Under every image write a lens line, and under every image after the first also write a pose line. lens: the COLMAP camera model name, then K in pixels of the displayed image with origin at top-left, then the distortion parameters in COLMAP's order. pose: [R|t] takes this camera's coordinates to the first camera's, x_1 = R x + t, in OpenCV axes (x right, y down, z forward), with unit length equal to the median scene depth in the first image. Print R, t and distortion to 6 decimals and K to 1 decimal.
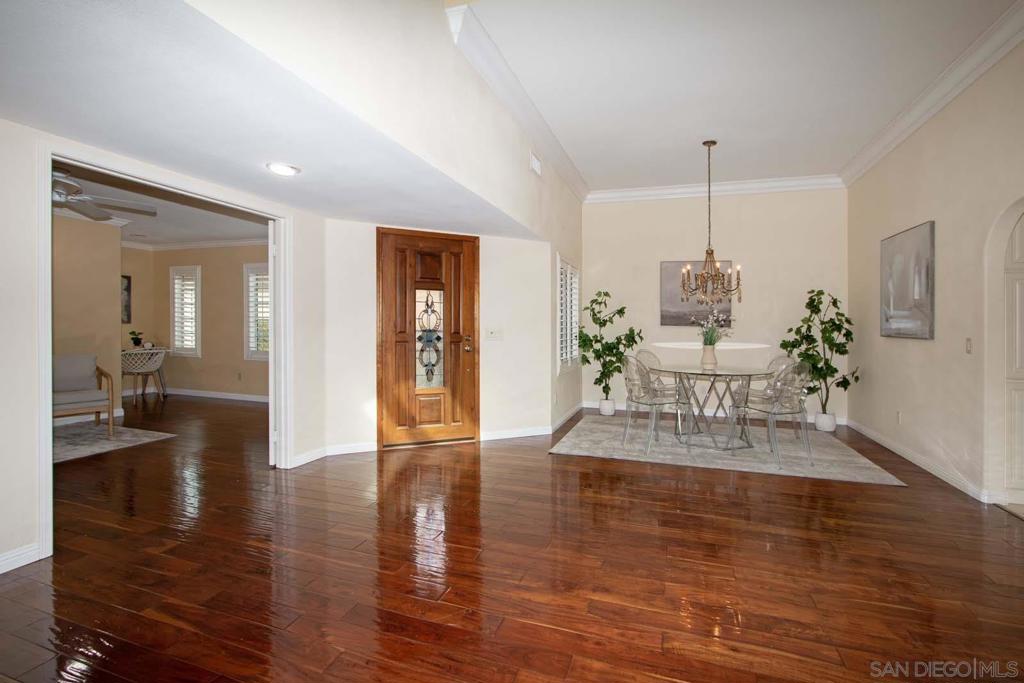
lens RADIAL K [[481.9, 0, 523.3], [0, 481.9, 332.6], [0, 0, 1]] dist [-0.001474, -0.000377]
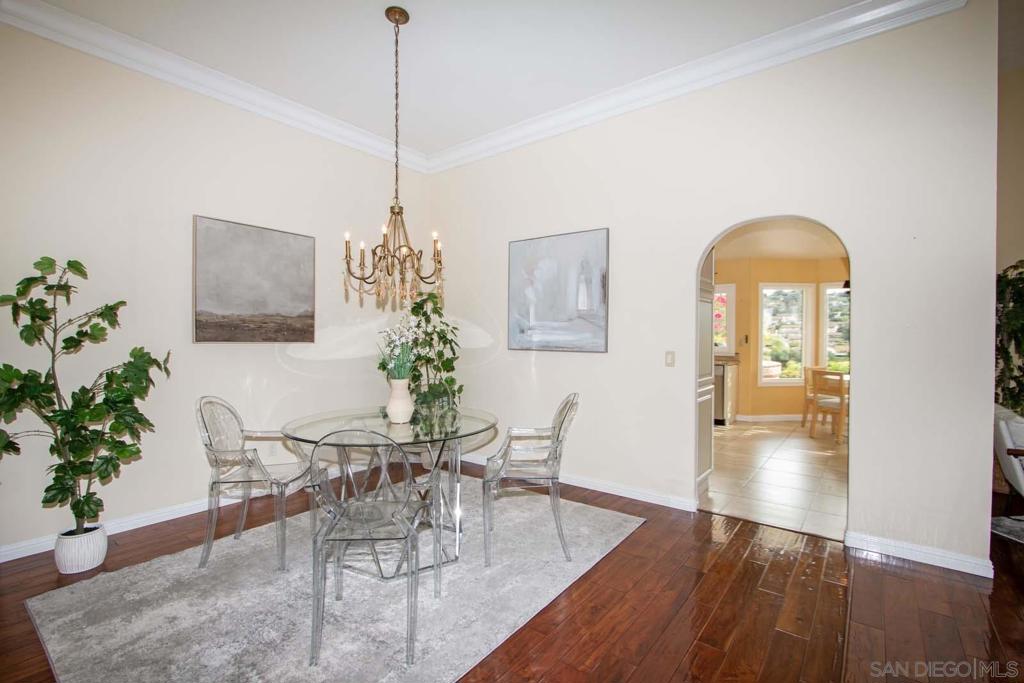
lens RADIAL K [[479.4, 0, 506.1], [0, 479.4, 336.2], [0, 0, 1]] dist [-0.003310, -0.000342]
pose [[0.358904, -0.015307, 0.933249, -0.074939], [0.020212, 0.999759, 0.008625, -0.021865], [-0.933156, 0.015767, 0.359127, 0.604922]]
